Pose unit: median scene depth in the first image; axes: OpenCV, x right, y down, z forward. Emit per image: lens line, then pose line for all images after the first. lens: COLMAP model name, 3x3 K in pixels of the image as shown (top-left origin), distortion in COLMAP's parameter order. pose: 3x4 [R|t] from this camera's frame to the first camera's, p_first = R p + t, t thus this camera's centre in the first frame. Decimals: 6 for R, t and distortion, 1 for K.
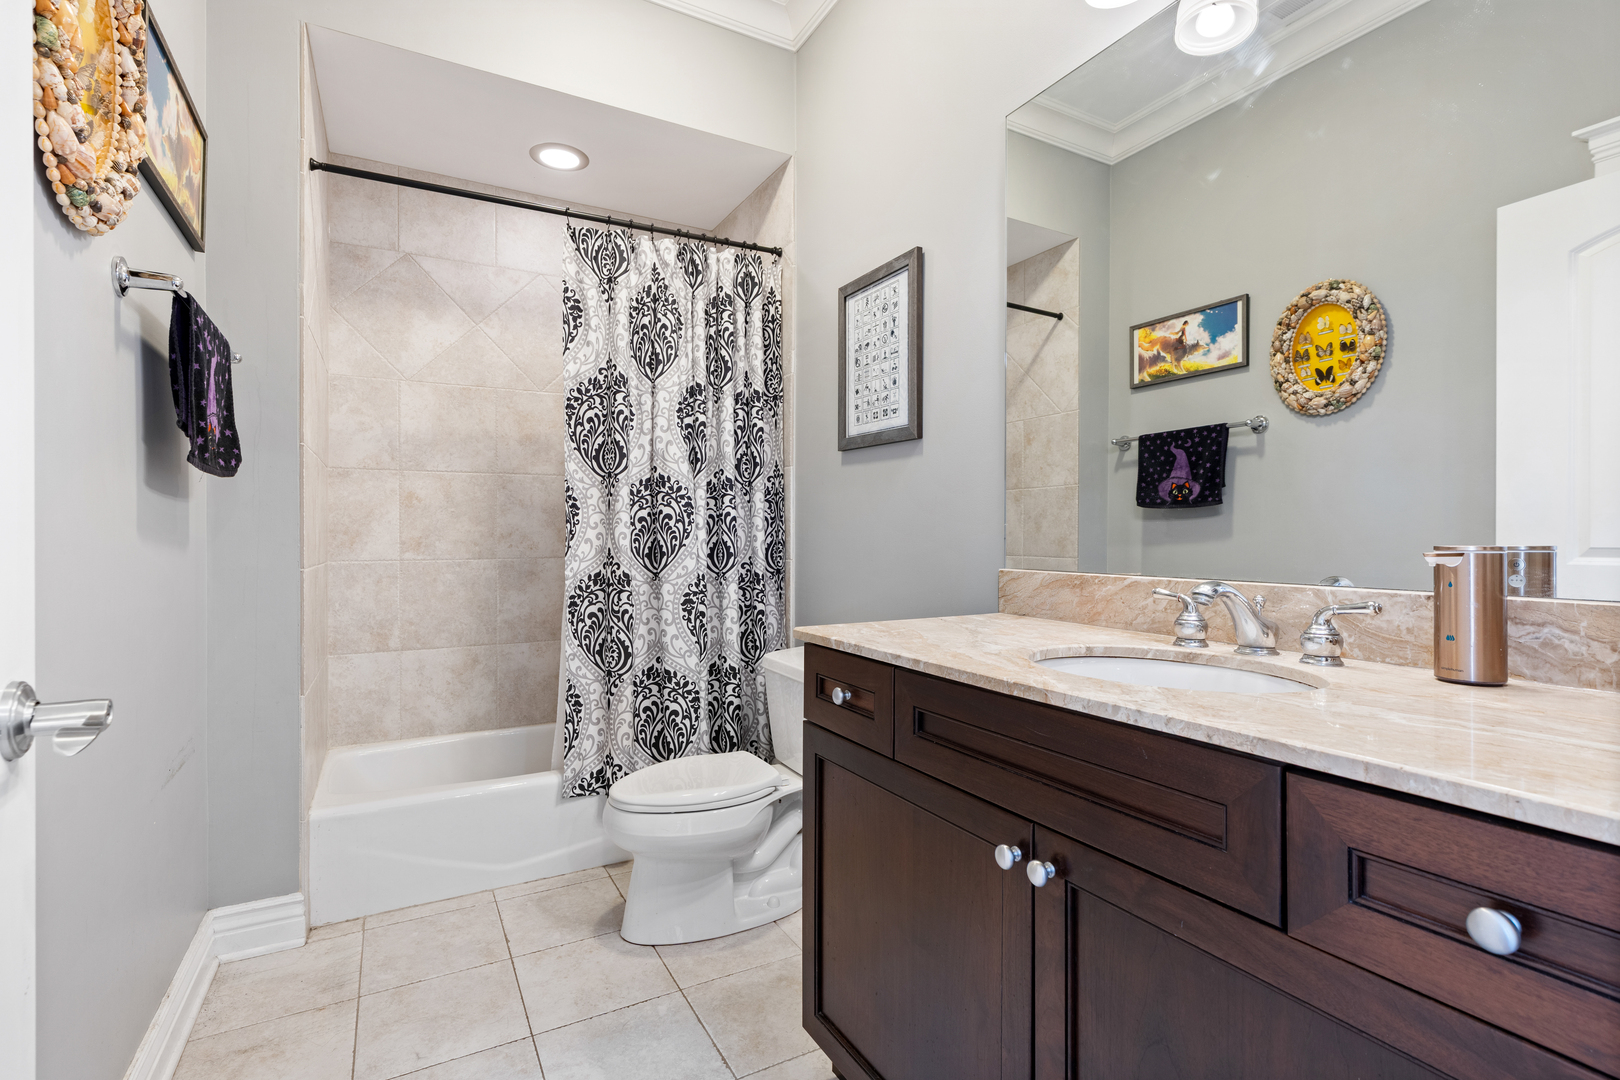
lens RADIAL K [[780.1, 0, 815.7], [0, 780.1, 541.9], [0, 0, 1]] dist [0.001579, -0.001362]
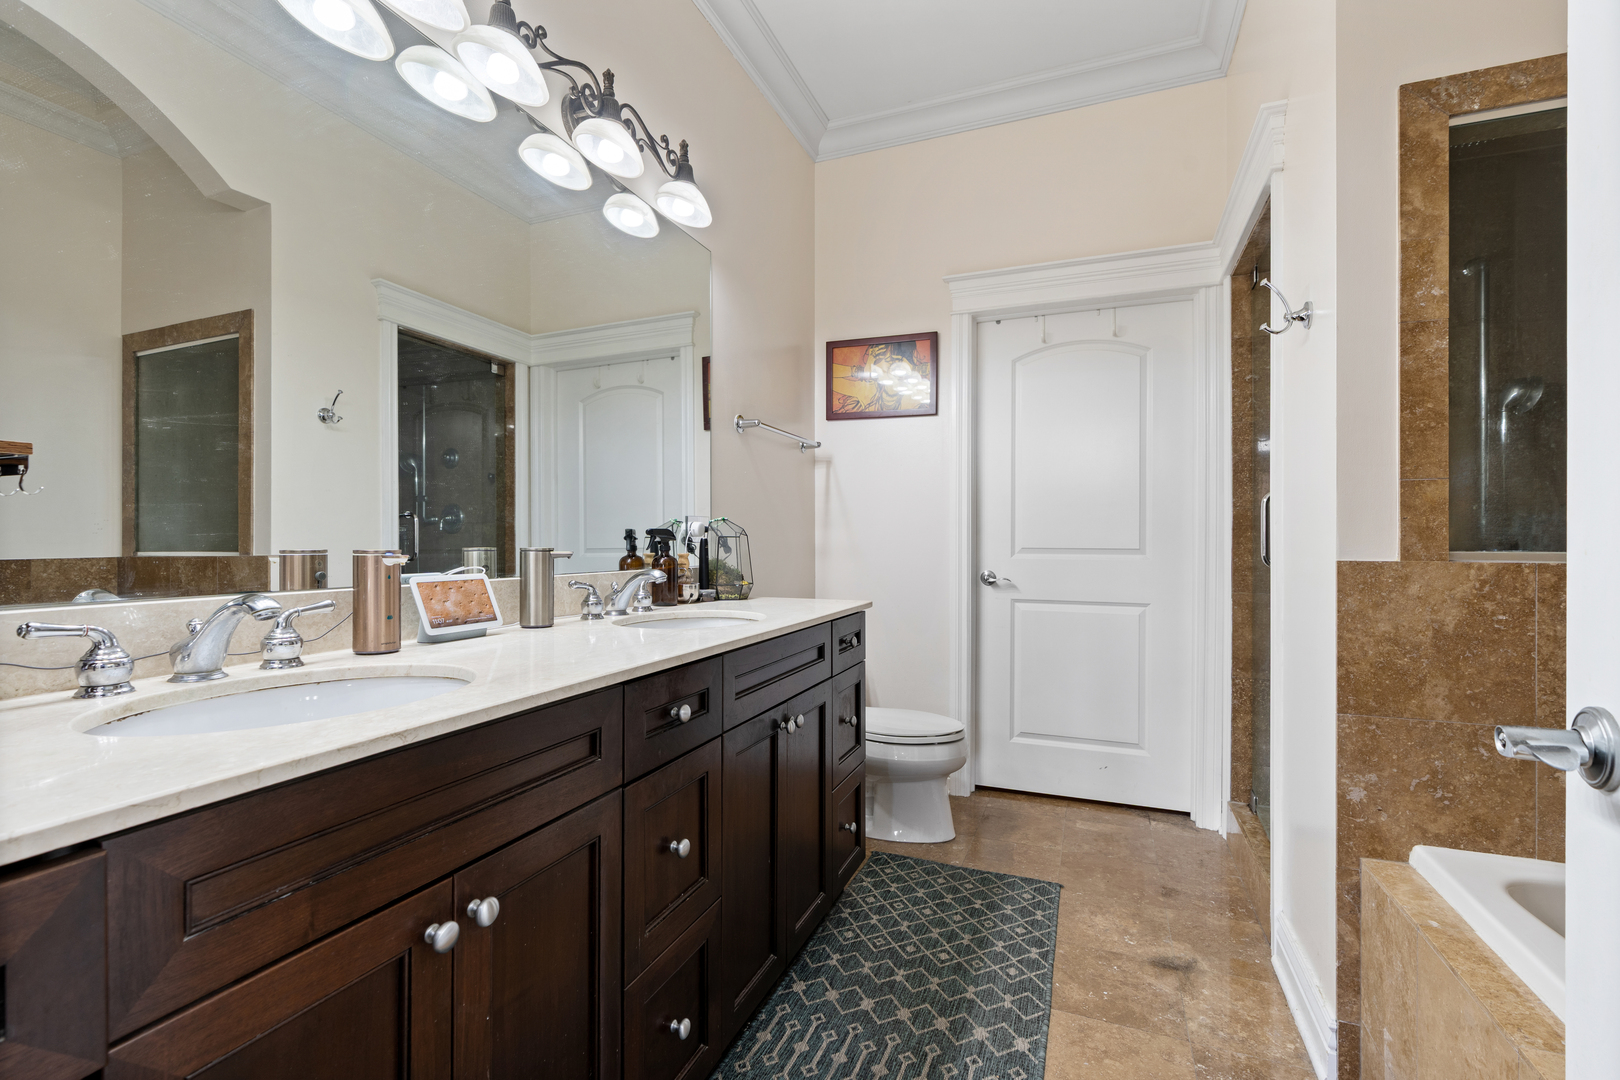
lens RADIAL K [[732.2, 0, 810.5], [0, 732.2, 545.7], [0, 0, 1]] dist [-0.004010, -0.000269]
pose [[-0.645567, 0.013905, 0.763577, -0.634251], [0.010101, 0.999902, -0.009668, 0.023256], [-0.763637, 0.001472, -0.645645, 1.335618]]
